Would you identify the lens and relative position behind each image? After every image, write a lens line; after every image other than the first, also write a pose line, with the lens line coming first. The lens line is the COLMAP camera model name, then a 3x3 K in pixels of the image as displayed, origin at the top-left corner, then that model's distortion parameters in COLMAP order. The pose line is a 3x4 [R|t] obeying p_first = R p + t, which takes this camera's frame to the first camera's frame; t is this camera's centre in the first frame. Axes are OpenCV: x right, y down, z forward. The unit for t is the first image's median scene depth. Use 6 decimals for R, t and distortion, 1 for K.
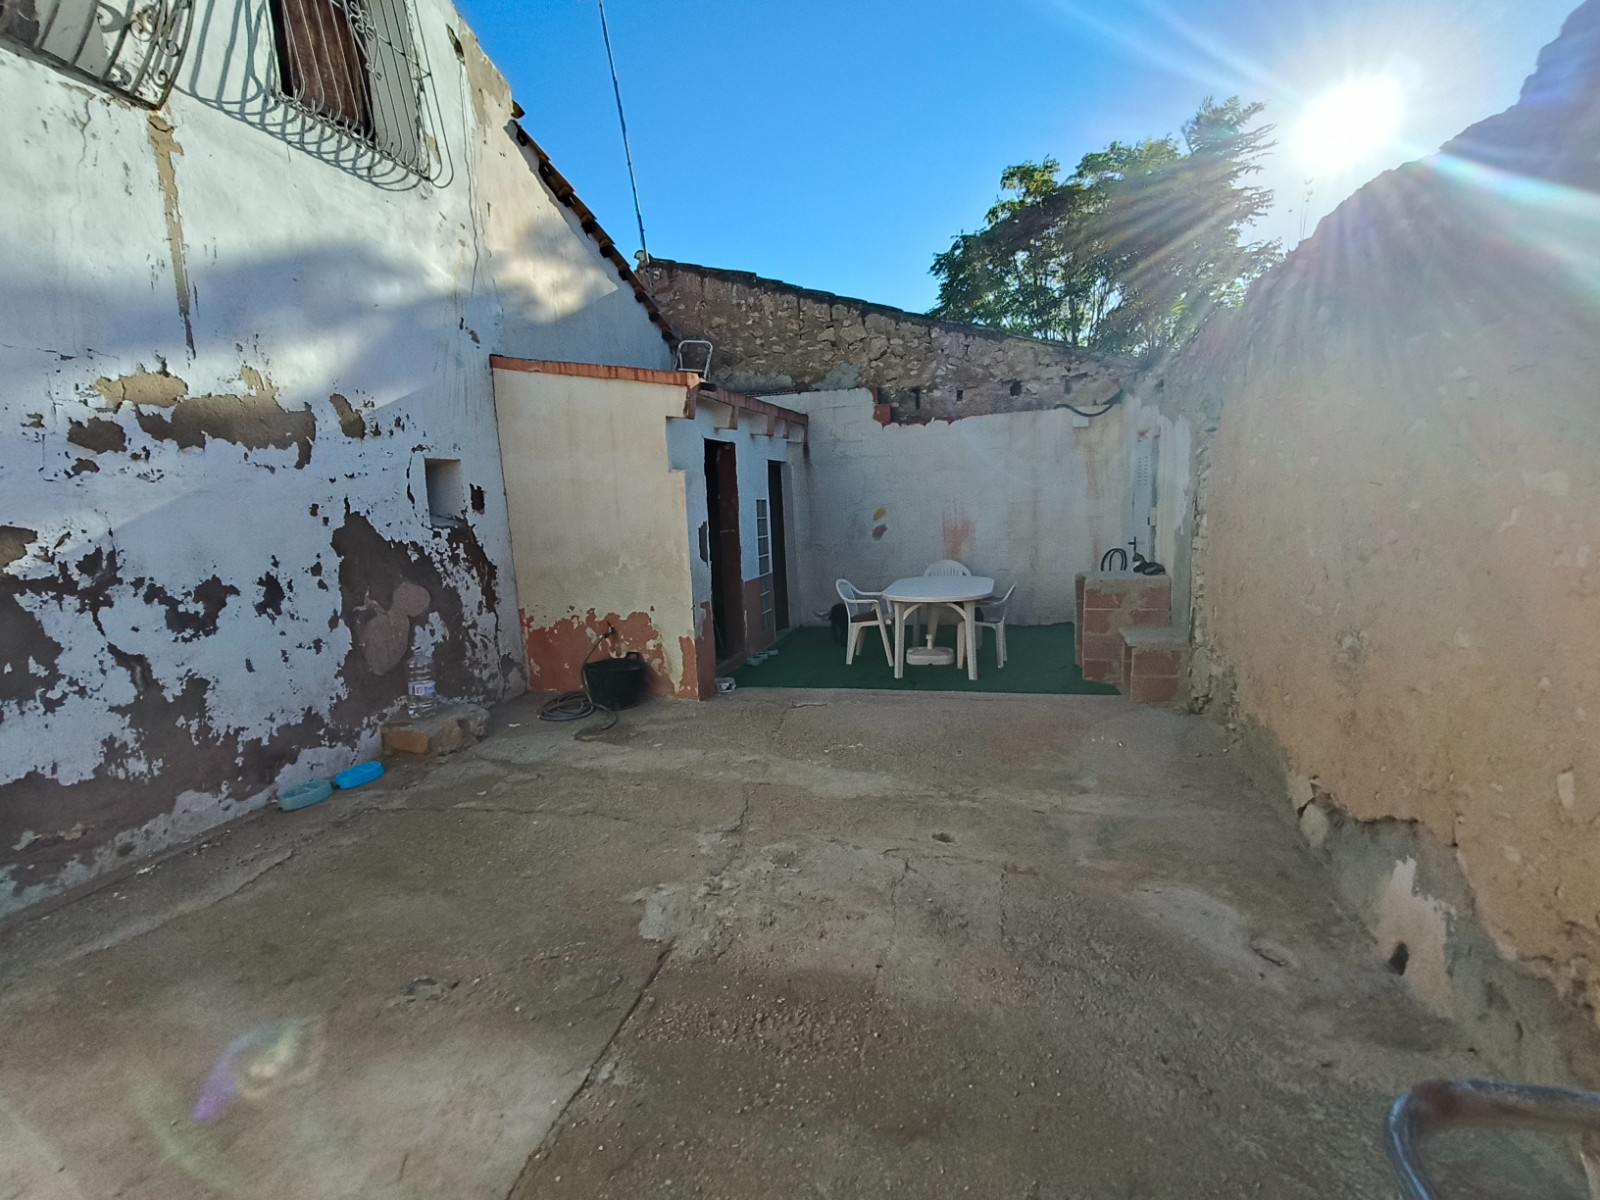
lens RADIAL K [[761.6, 0, 800.0], [0, 761.6, 600.0], [0, 0, 1]] dist [0.003938, 0.000716]
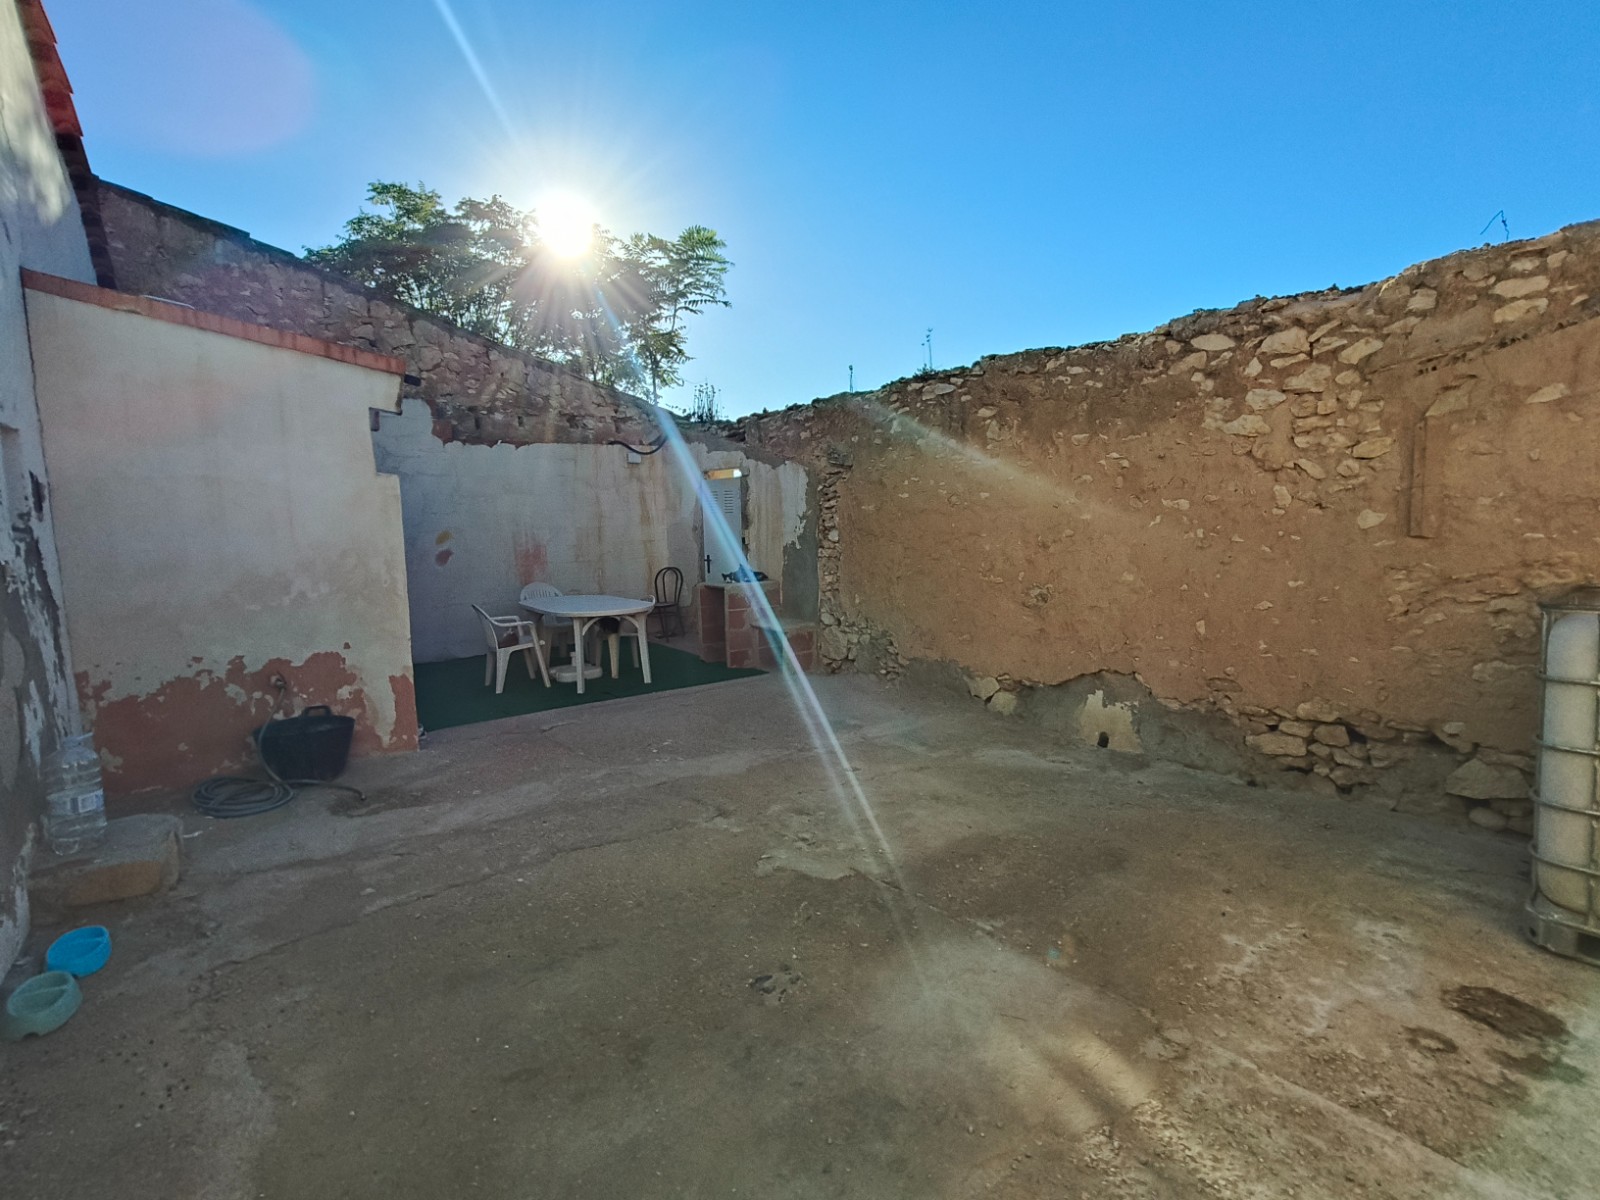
lens RADIAL K [[753.4, 0, 810.9], [0, 753.4, 595.7], [0, 0, 1]] dist [0.008456, 0.000038]
pose [[0.621464, -0.053351, 0.781624, -0.504096], [0.097397, 0.995200, -0.009510, 0.013719], [-0.777365, 0.082038, 0.623677, 0.135094]]
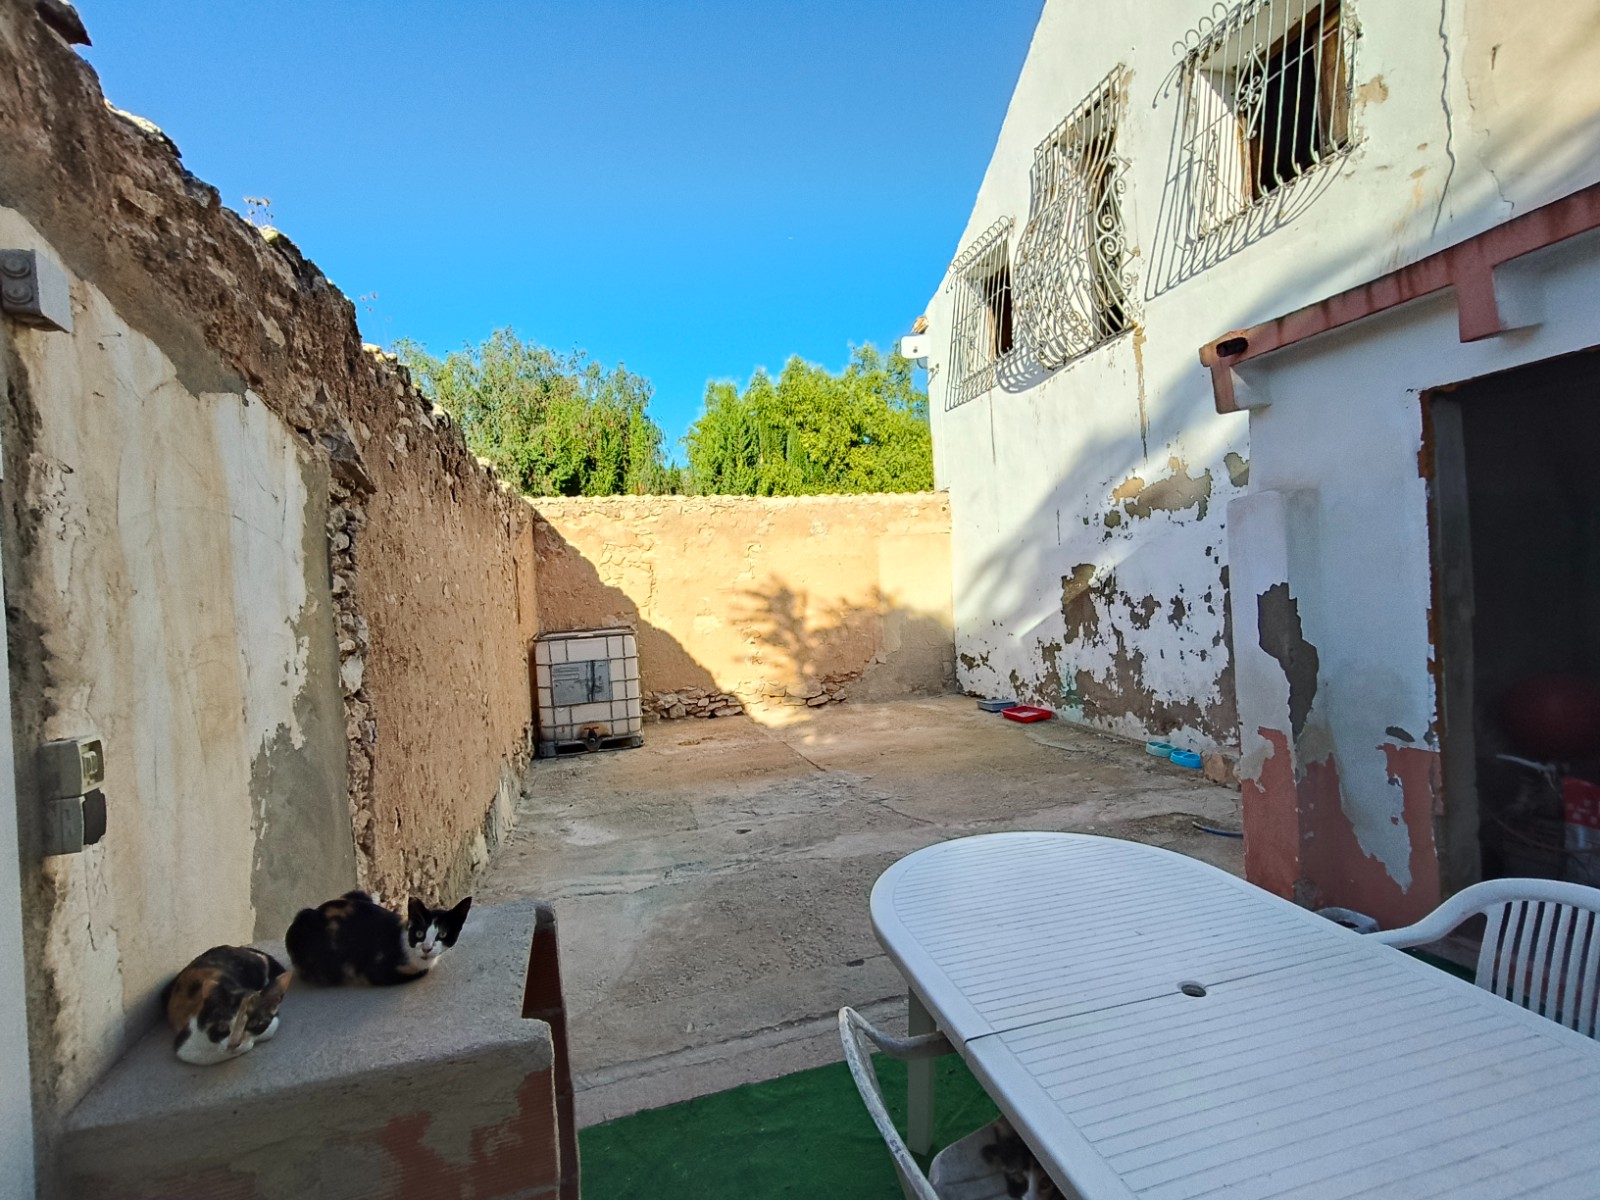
lens RADIAL K [[753.4, 0, 810.9], [0, 753.4, 595.7], [0, 0, 1]] dist [0.008456, 0.000038]
pose [[-0.863429, 0.097043, -0.495048, 0.427980], [0.027885, 0.989004, 0.145236, -0.182970], [0.503698, 0.111596, -0.856641, 1.303524]]
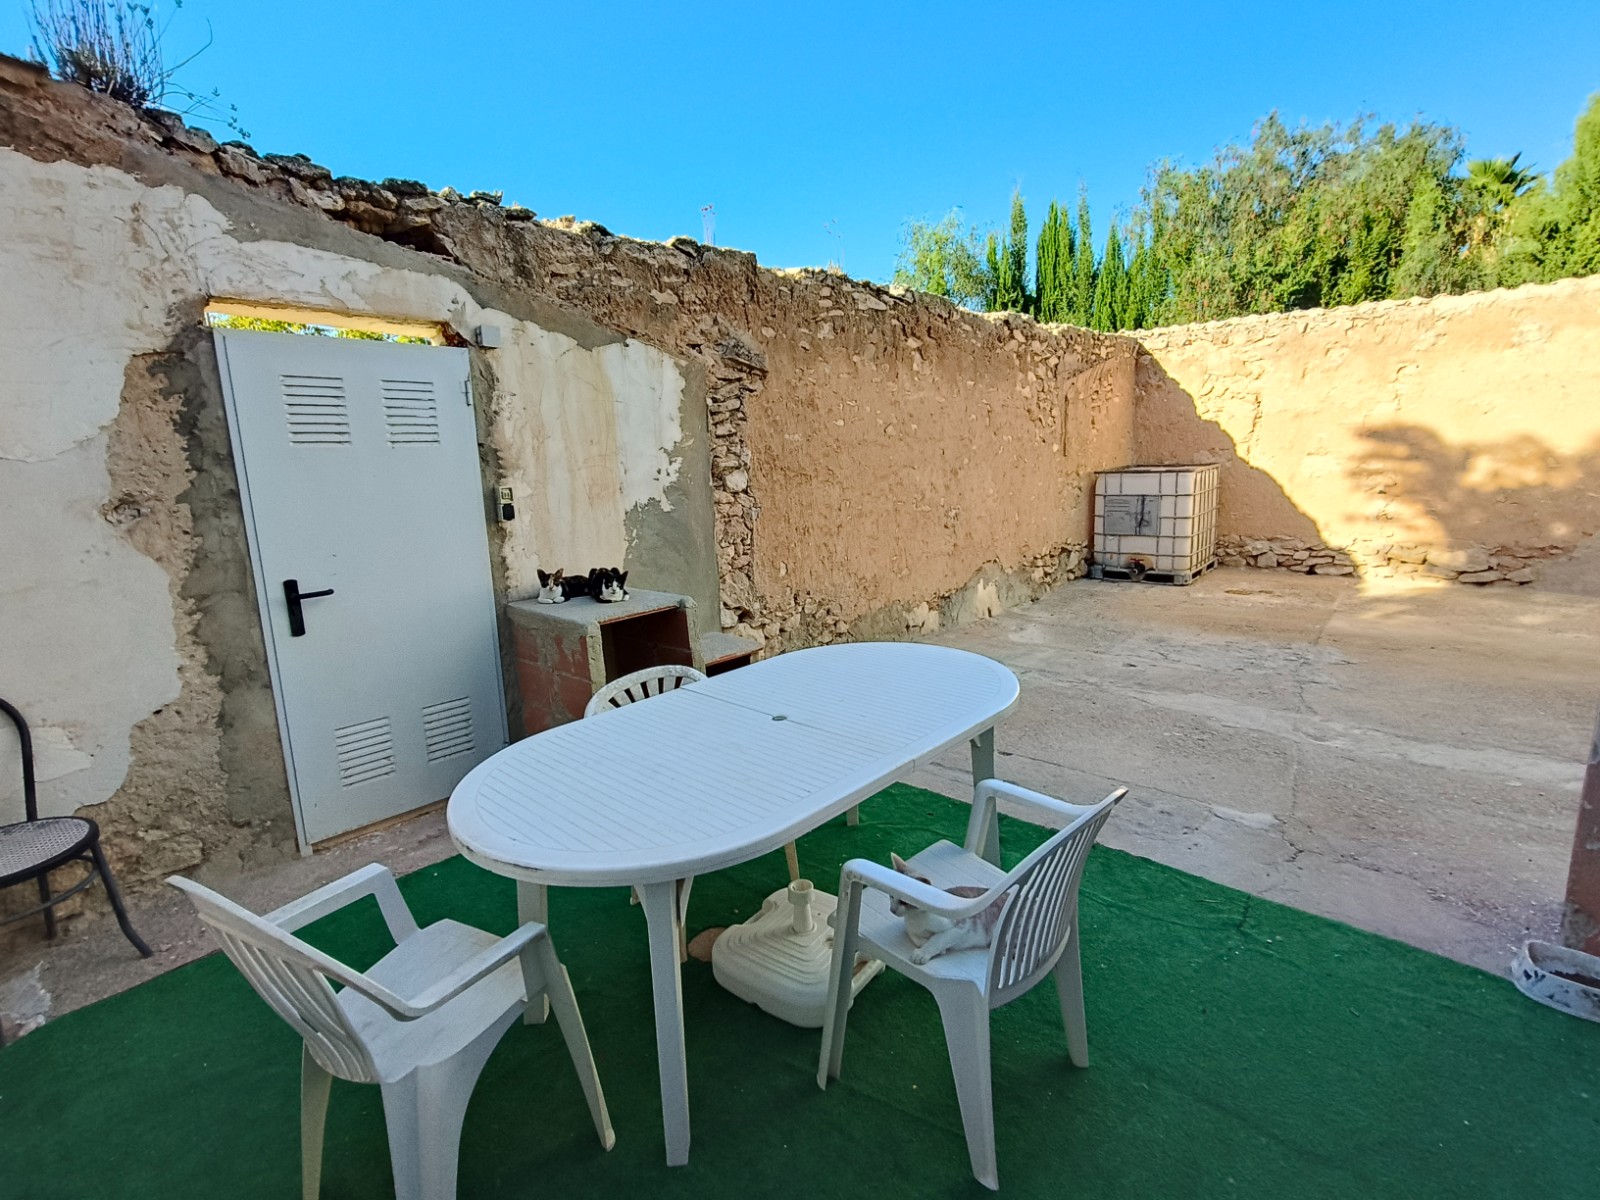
lens RADIAL K [[753.4, 0, 810.9], [0, 753.4, 595.7], [0, 0, 1]] dist [0.008456, 0.000038]
pose [[-0.881141, -0.016553, 0.472564, 0.028456], [0.131599, 0.951319, 0.278701, -0.177014], [-0.454172, 0.307764, -0.836068, 1.454211]]
